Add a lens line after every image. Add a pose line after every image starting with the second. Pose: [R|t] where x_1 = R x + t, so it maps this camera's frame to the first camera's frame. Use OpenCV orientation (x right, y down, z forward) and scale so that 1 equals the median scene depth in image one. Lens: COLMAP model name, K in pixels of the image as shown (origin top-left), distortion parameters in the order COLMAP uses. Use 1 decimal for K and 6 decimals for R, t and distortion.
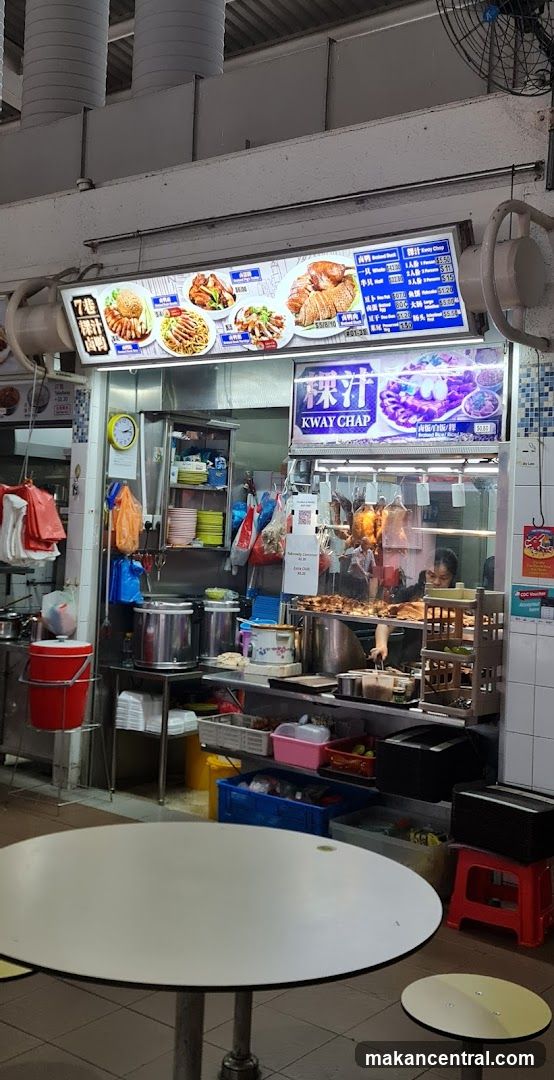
lens RADIAL K [[1083.3, 0, 289.4], [0, 1083.3, 522.7], [0, 0, 1]] dist [0.052350, 0.000000]
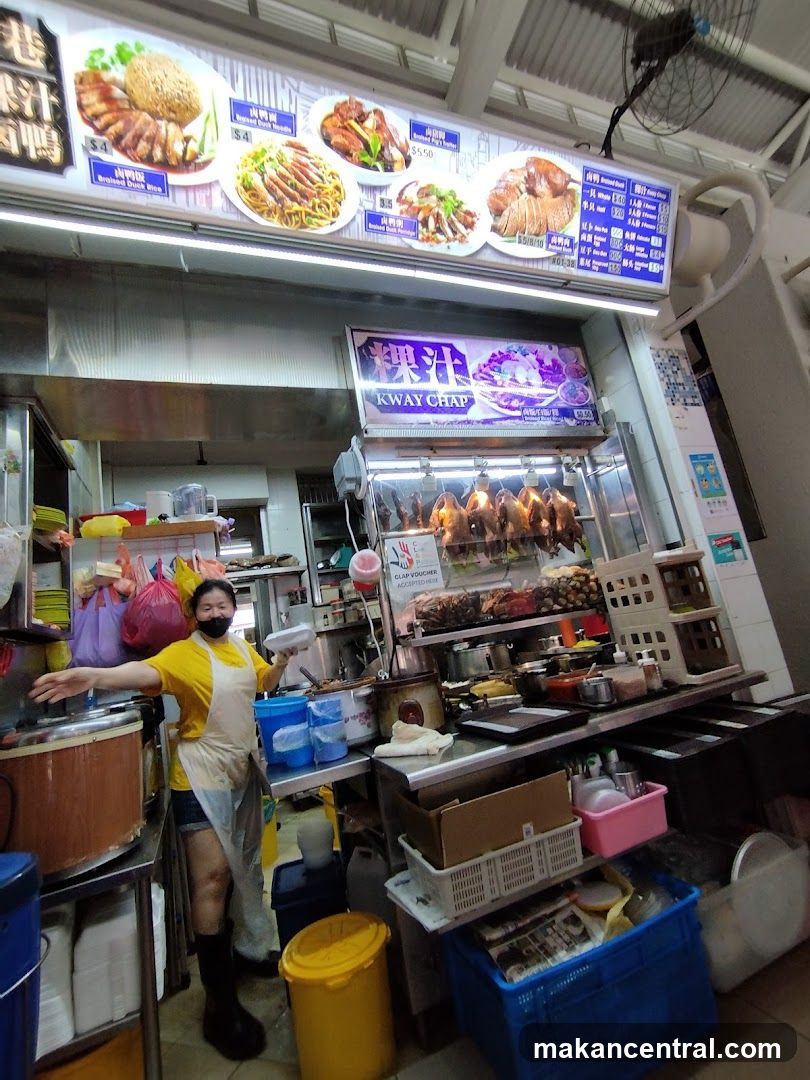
lens RADIAL K [[493.5, 0, 403.7], [0, 493.5, 535.9], [0, 0, 1]] dist [-0.018922, 0.013266]
pose [[0.491948, 0.050184, 0.869177, -0.304363], [0.185333, 0.969419, -0.160869, 0.069796], [-0.850670, 0.240226, 0.467603, 0.902632]]
